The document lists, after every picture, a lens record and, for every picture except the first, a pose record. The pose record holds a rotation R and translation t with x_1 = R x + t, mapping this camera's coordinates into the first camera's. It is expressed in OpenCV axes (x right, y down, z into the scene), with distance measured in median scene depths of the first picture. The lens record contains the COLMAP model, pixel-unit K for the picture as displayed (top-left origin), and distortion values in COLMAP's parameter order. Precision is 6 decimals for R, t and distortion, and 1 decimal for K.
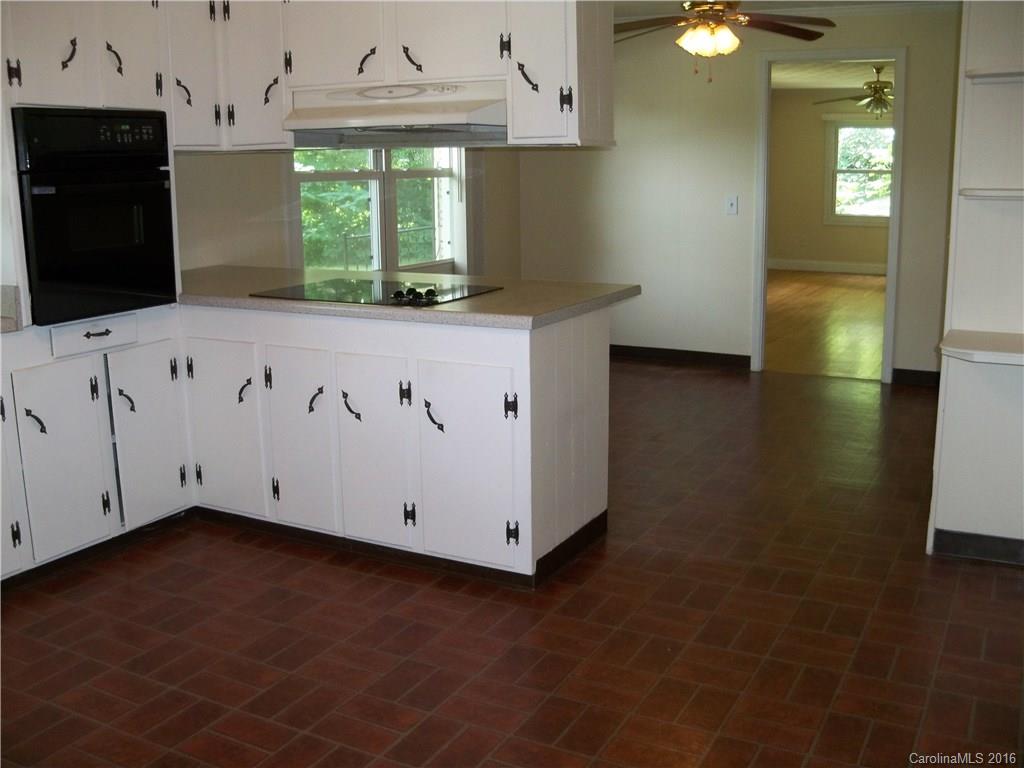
lens RADIAL K [[1019.9, 0, 512.1], [0, 1019.9, 378.6], [0, 0, 1]] dist [-0.138474, 0.000000]
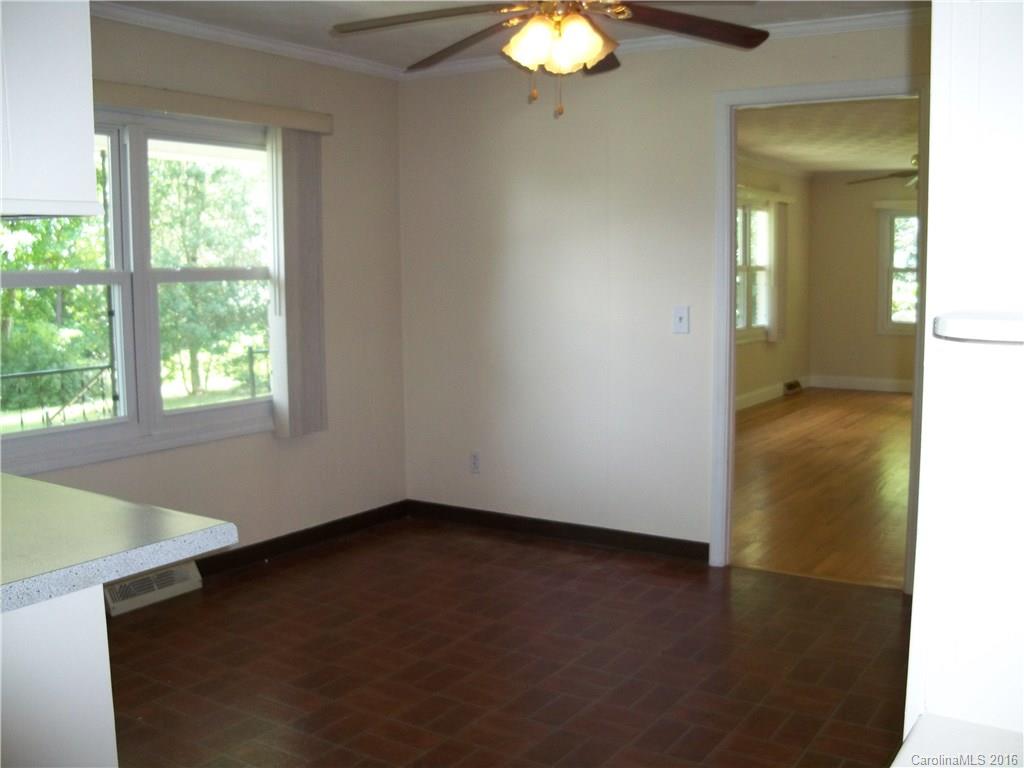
lens RADIAL K [[1019.9, 0, 516.2], [0, 1019.9, 387.9], [0, 0, 1]] dist [-0.138474, 0.000000]
pose [[0.996538, 0.011378, -0.082353, 0.163852], [-0.018459, 0.996147, -0.085739, -0.066088], [0.081060, 0.086962, 0.992908, 0.320744]]
